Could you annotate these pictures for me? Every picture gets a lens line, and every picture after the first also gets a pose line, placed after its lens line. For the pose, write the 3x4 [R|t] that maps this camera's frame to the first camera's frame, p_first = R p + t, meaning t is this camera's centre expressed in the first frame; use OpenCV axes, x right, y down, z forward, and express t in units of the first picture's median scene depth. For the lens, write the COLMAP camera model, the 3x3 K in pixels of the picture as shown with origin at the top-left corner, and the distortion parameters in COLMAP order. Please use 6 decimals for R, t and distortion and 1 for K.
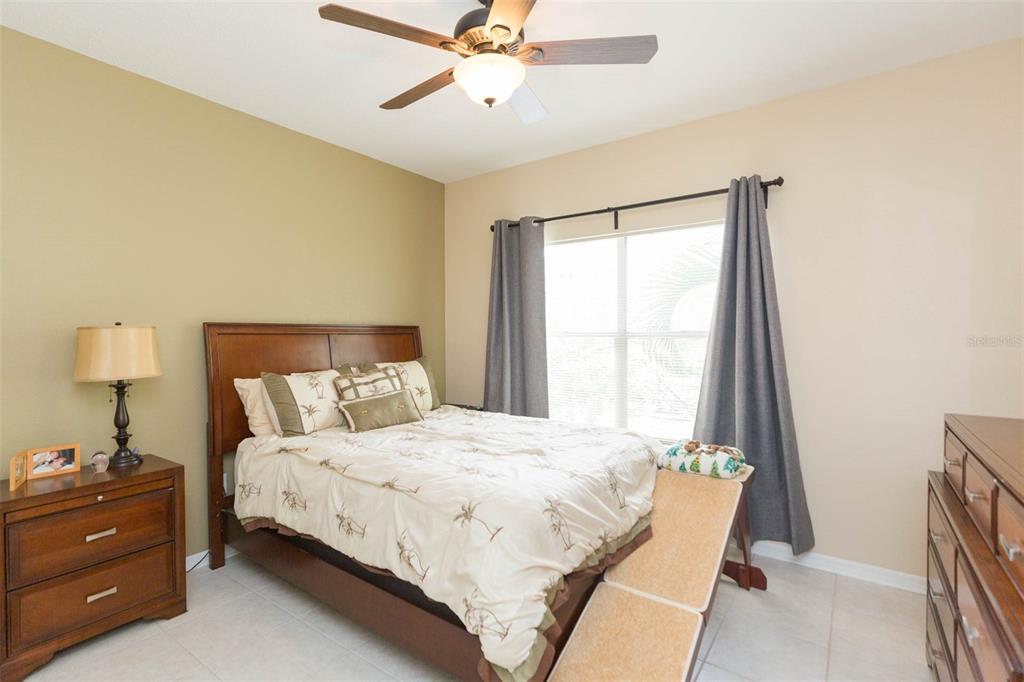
lens RADIAL K [[478.8, 0, 513.9], [0, 478.8, 340.1], [0, 0, 1]] dist [0.000995, -0.000084]
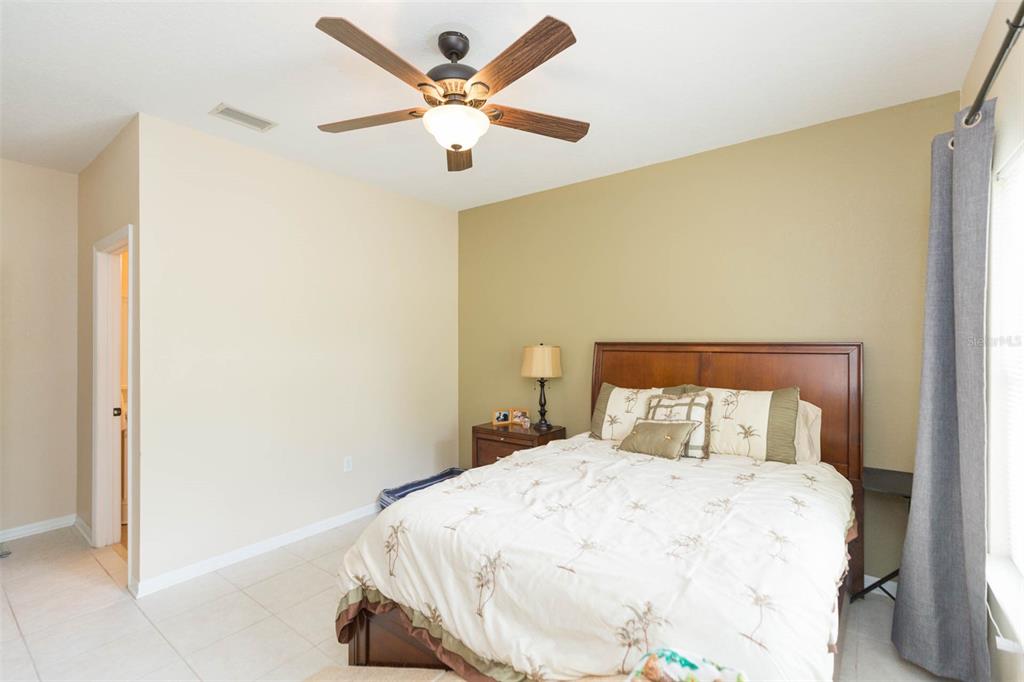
lens RADIAL K [[464.0, 0, 512.0], [0, 464.0, 341.0], [0, 0, 1]] dist [0.001127, -0.000184]
pose [[-0.033714, 0.005792, -0.999415, 0.805255], [-0.007829, 0.999951, 0.006059, -0.053671], [0.999401, 0.008029, -0.033667, 0.947316]]
